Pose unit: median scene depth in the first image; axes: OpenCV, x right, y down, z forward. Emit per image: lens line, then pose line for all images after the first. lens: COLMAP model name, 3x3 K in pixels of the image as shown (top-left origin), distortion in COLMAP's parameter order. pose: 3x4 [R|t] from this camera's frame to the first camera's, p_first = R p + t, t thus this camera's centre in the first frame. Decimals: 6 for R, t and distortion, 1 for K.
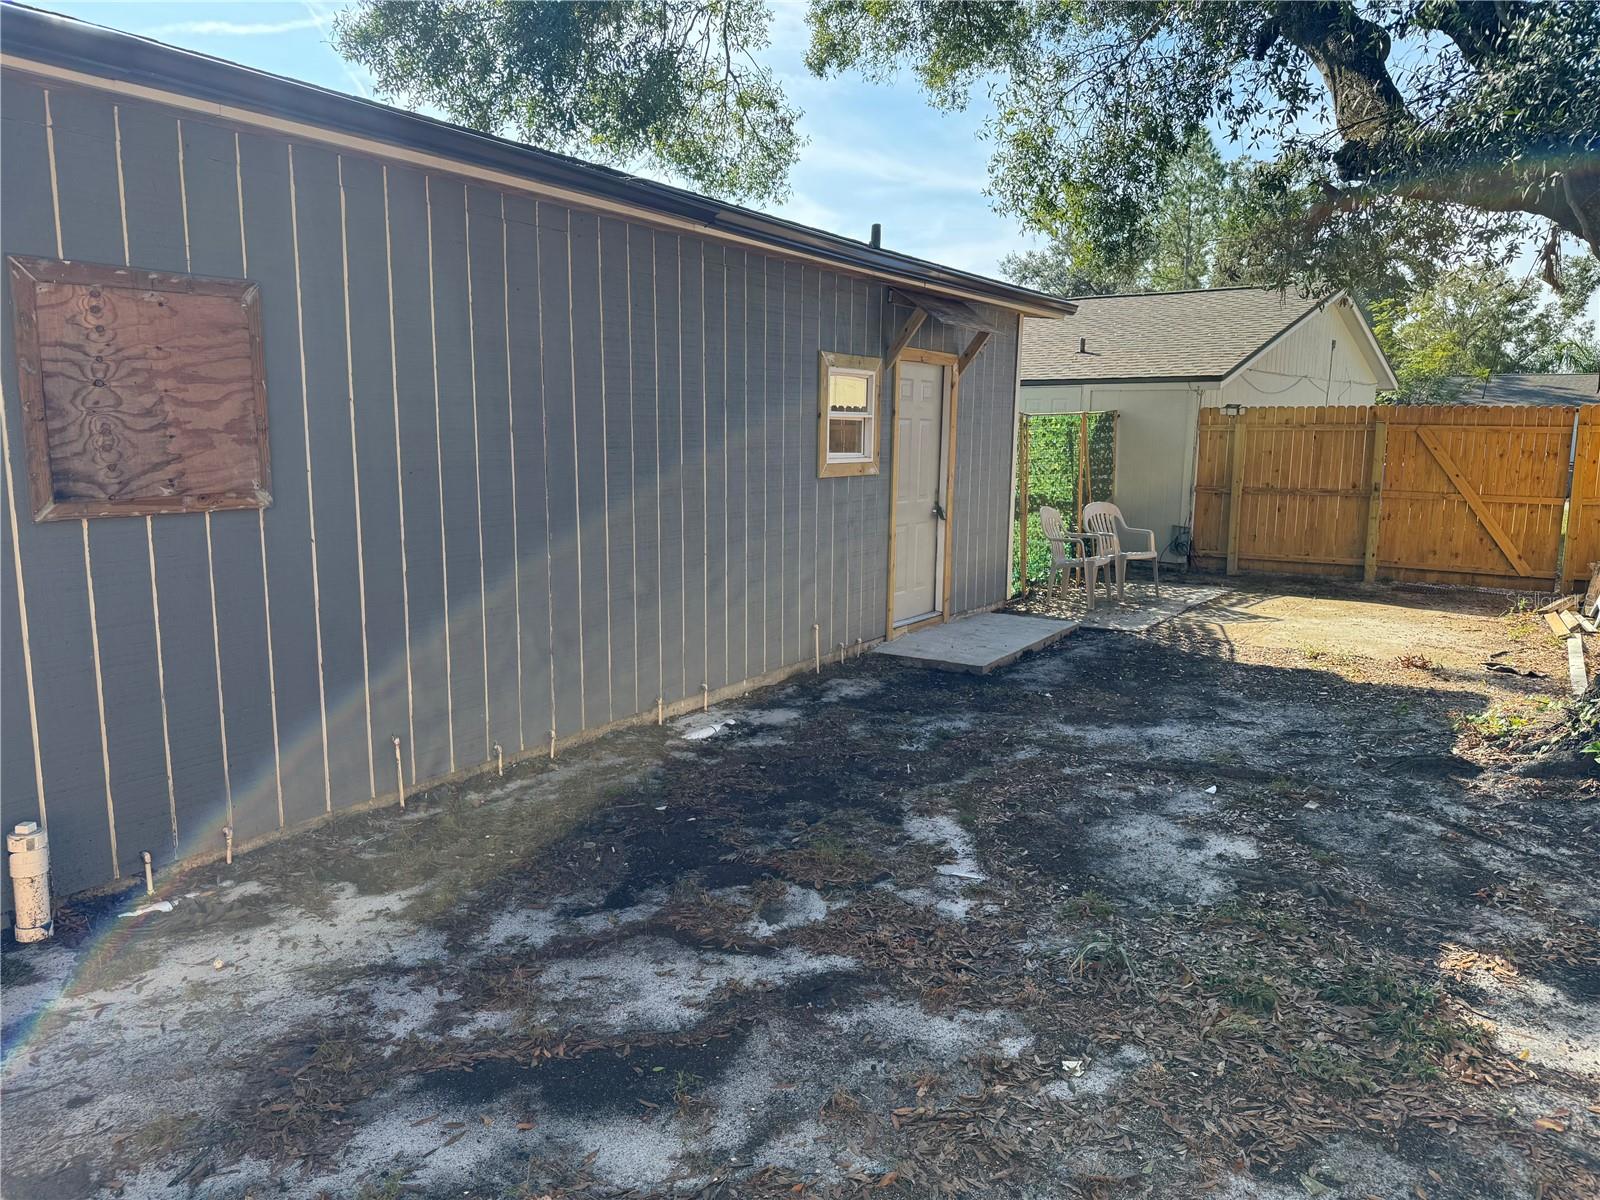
lens RADIAL K [[1094.5, 0, 821.9], [0, 1094.5, 604.1], [0, 0, 1]] dist [0.115789, -0.169290]
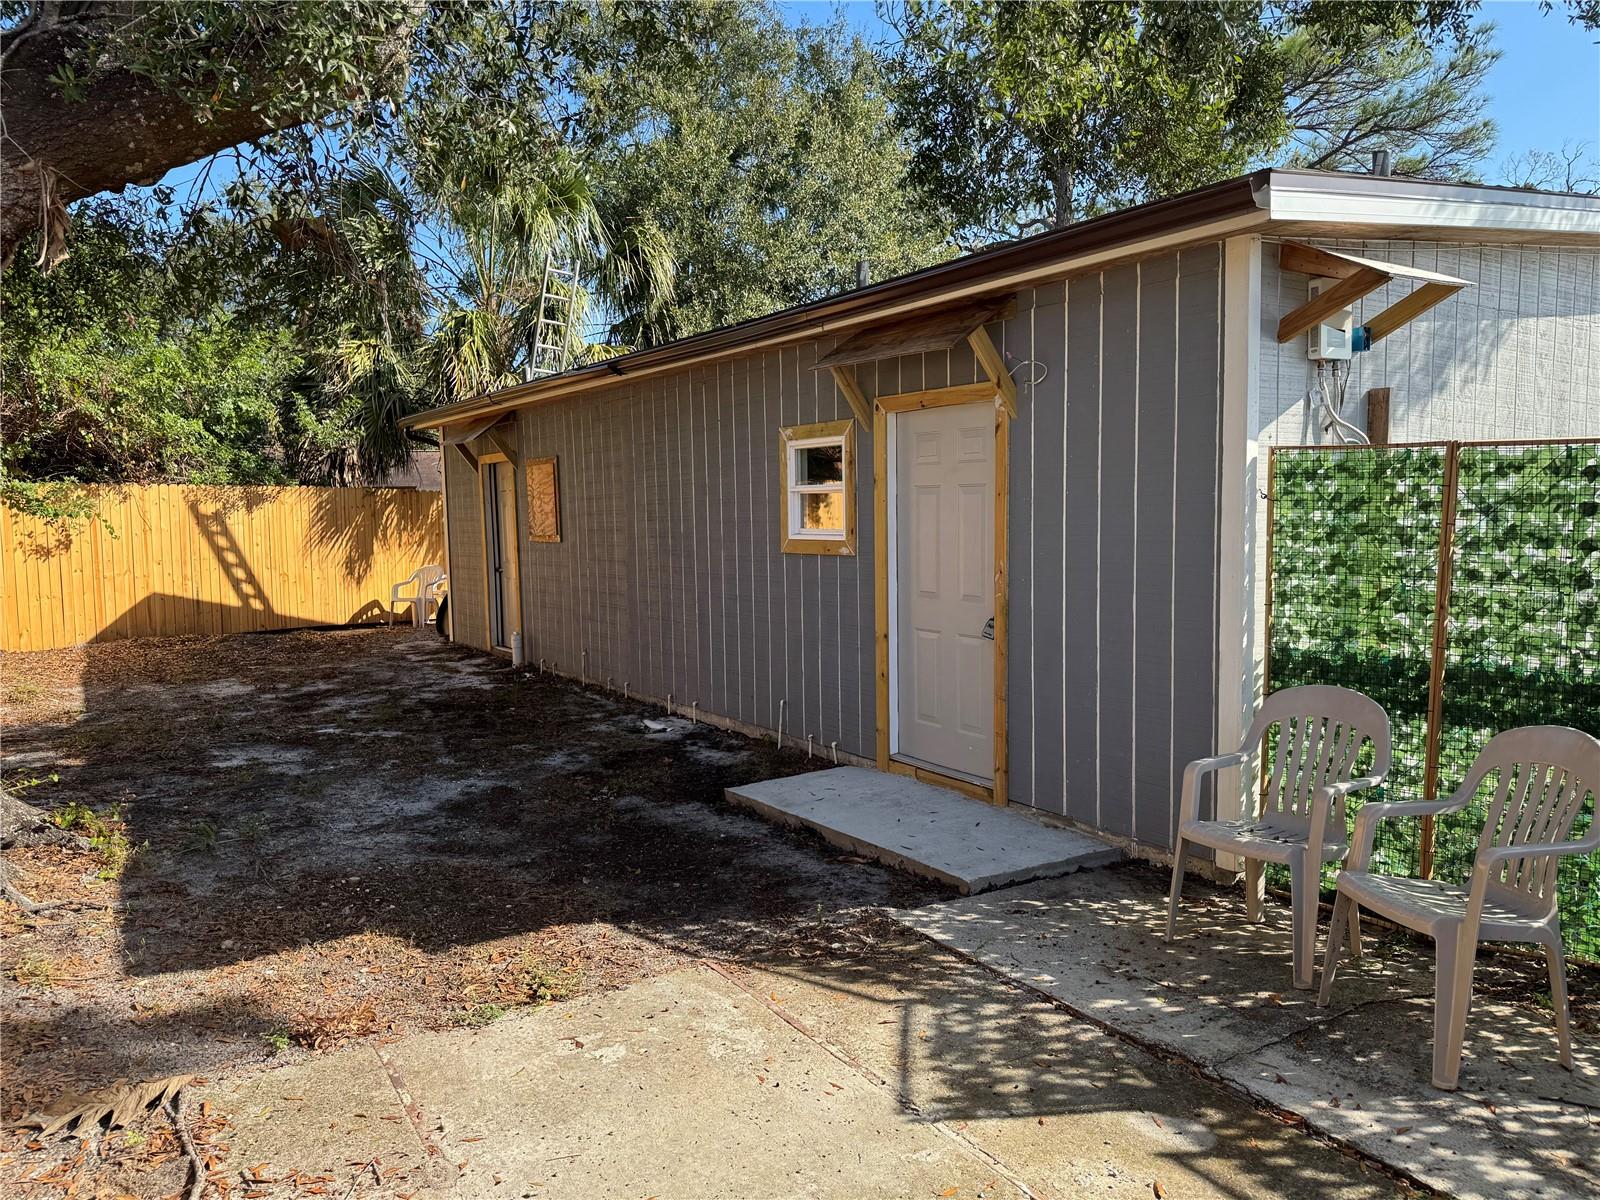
lens RADIAL K [[1091.5, 0, 809.6], [0, 1091.5, 615.0], [0, 0, 1]] dist [0.066626, -0.095168]
pose [[-0.385465, 0.084139, -0.918878, 0.832031], [-0.135140, 0.979948, 0.146421, -0.191841], [0.912773, 0.180617, -0.366365, 1.283829]]
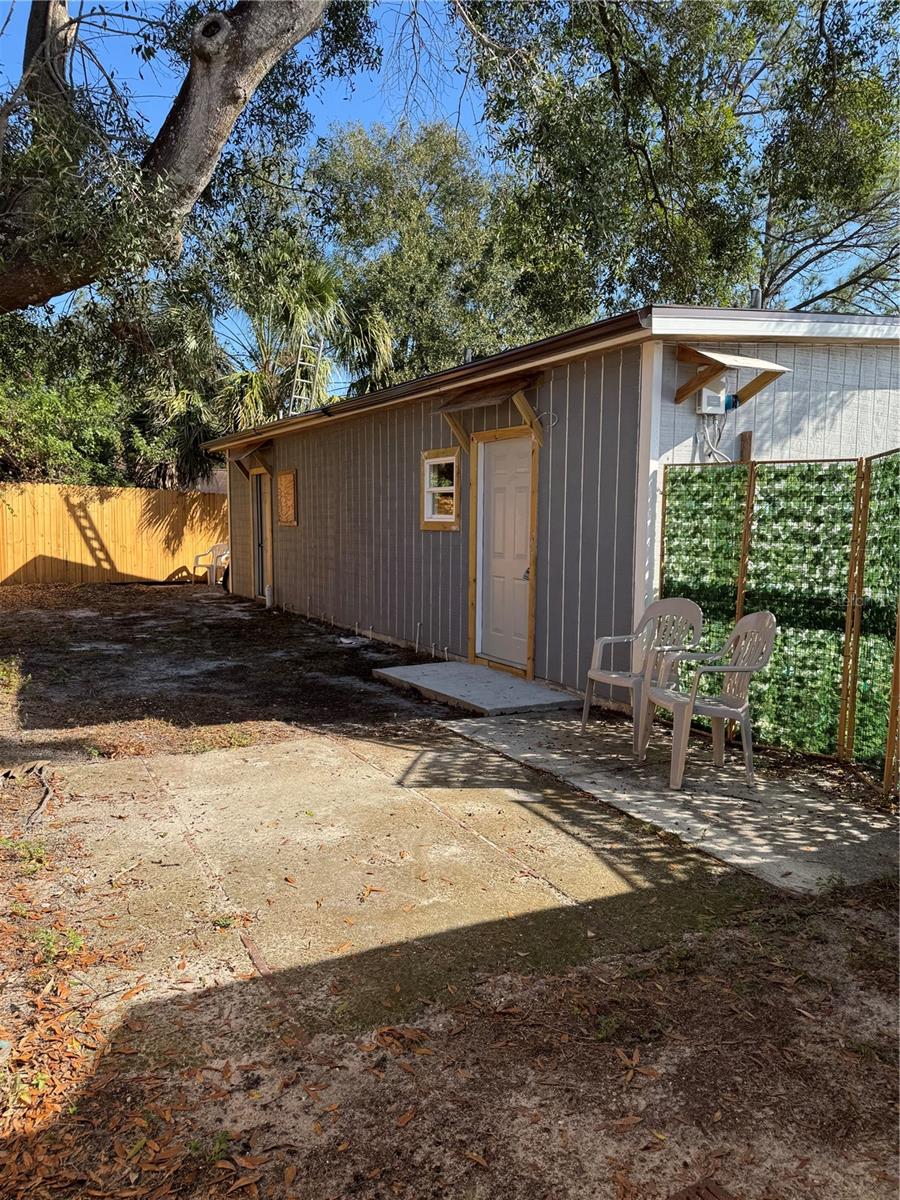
lens RADIAL K [[818.6, 0, 472.3], [0, 818.6, 609.6], [0, 0, 1]] dist [0.066626, -0.095168]
pose [[-0.436297, 0.080160, -0.896225, 0.956272], [-0.157258, 0.973902, 0.163663, -0.192151], [0.885954, 0.212344, -0.412305, 1.453237]]
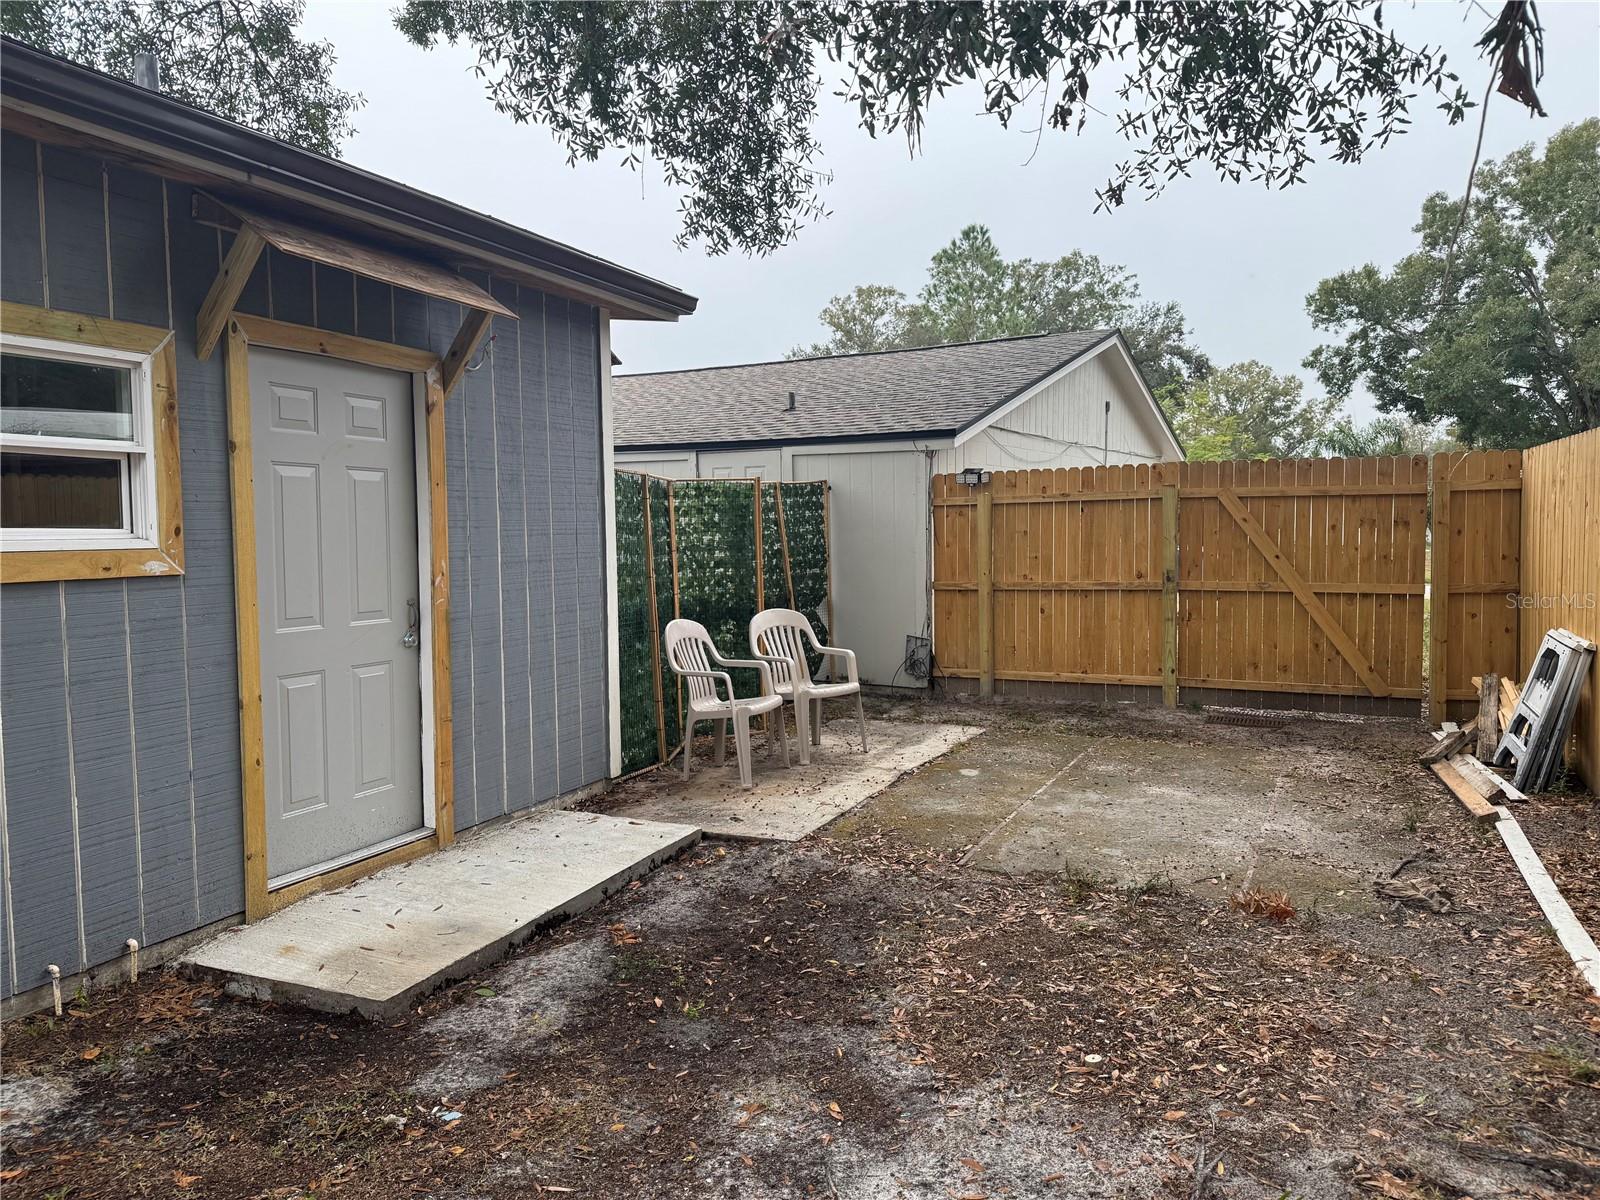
lens RADIAL K [[1098.3, 0, 800.0], [0, 1098.3, 600.0], [0, 0, 1]] dist [0.129941, -0.170057]
pose [[0.989668, -0.031314, 0.139913, 0.244938], [0.044355, 0.994855, -0.091086, -0.053110], [-0.136341, 0.096351, 0.985965, 0.495878]]
